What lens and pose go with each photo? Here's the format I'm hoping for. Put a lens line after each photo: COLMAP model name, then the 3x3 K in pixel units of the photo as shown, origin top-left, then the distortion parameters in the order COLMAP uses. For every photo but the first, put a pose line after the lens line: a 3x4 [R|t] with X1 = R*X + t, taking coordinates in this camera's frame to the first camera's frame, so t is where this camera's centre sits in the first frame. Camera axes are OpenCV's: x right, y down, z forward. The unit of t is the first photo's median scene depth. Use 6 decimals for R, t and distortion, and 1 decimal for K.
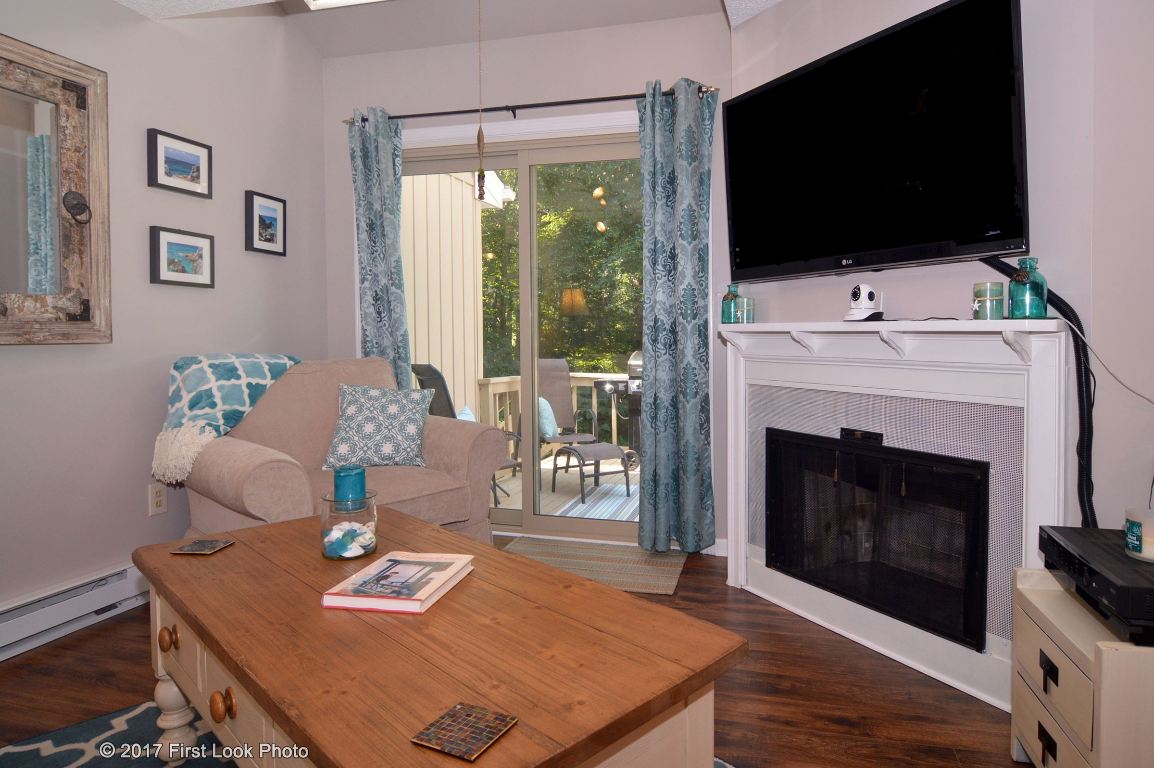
lens RADIAL K [[659.7, 0, 627.0], [0, 659.7, 334.4], [0, 0, 1]] dist [-0.001160, -0.012786]
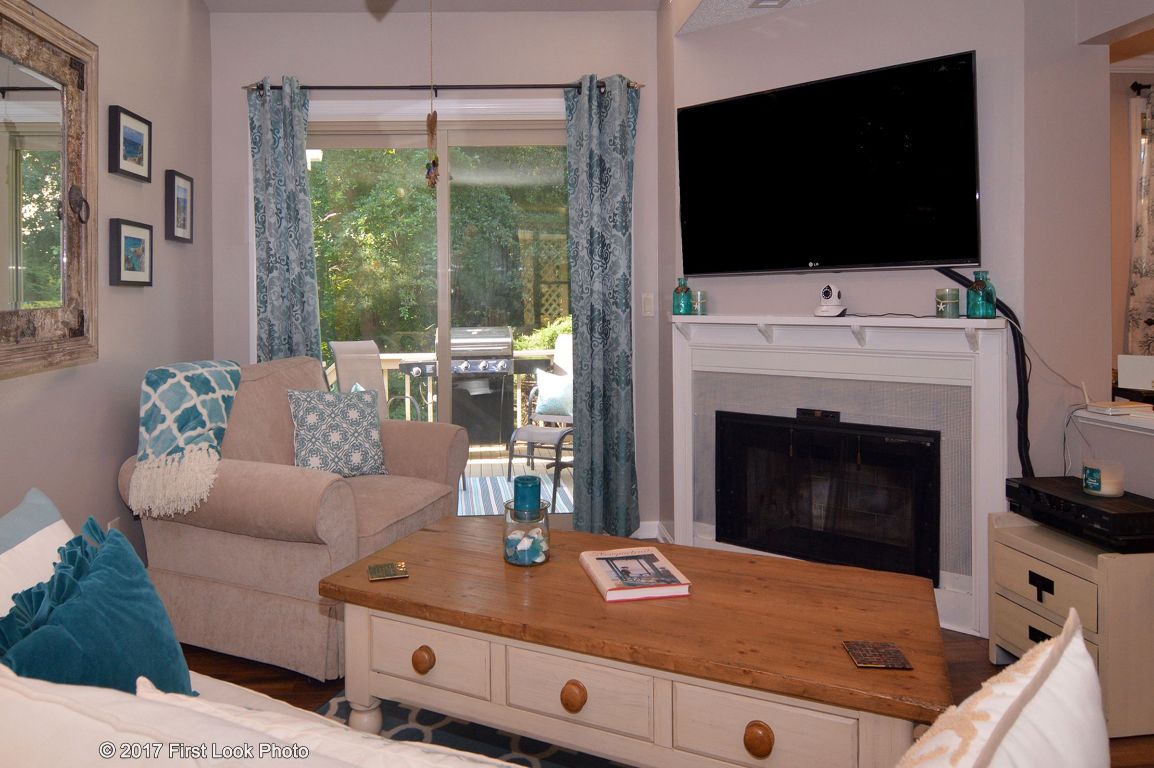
lens RADIAL K [[788.7, 0, 510.9], [0, 788.7, 273.6], [0, 0, 1]] dist [-0.004323, -0.000236]
pose [[0.951580, -0.005287, 0.307355, -0.498994], [0.011600, 0.999757, -0.018719, -0.062306], [-0.307181, 0.021378, 0.951411, -0.123843]]
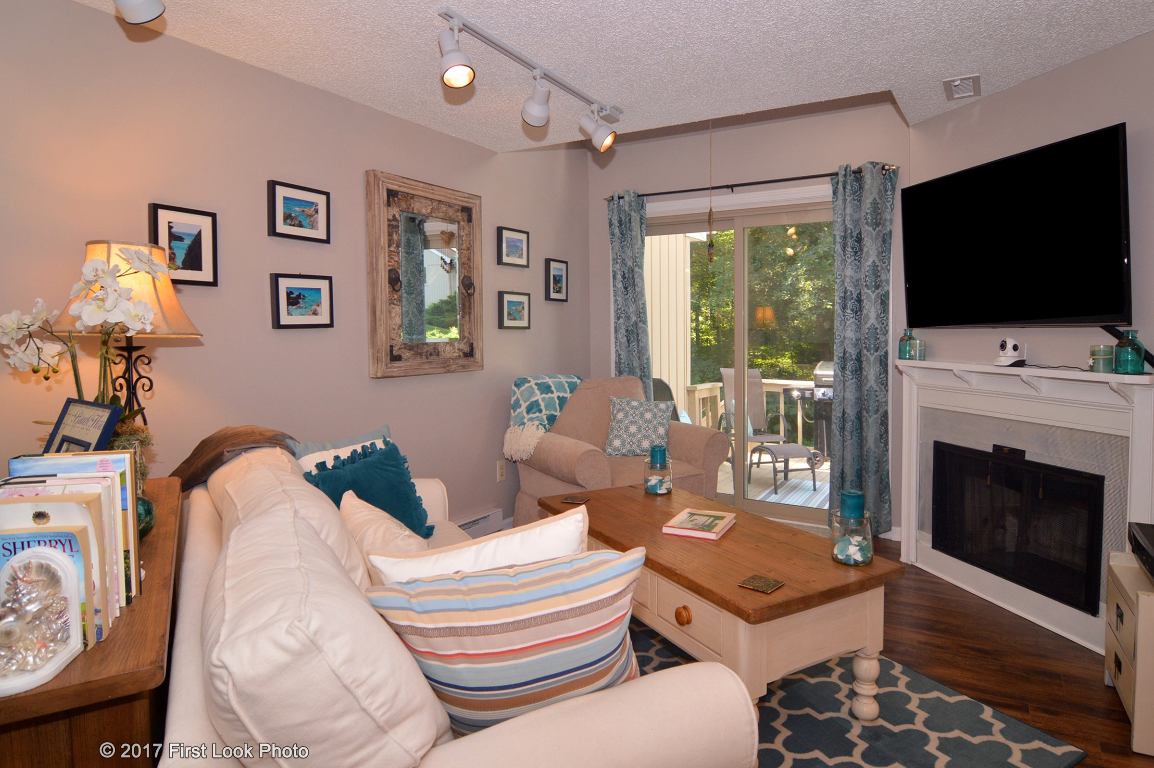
lens RADIAL K [[683.4, 0, 642.0], [0, 683.4, 341.6], [0, 0, 1]] dist [-0.009185, -0.002400]
pose [[0.973570, 0.010622, -0.228142, -0.041290], [-0.004767, 0.999645, 0.026202, -0.083487], [0.228339, -0.024421, 0.973275, -0.417472]]
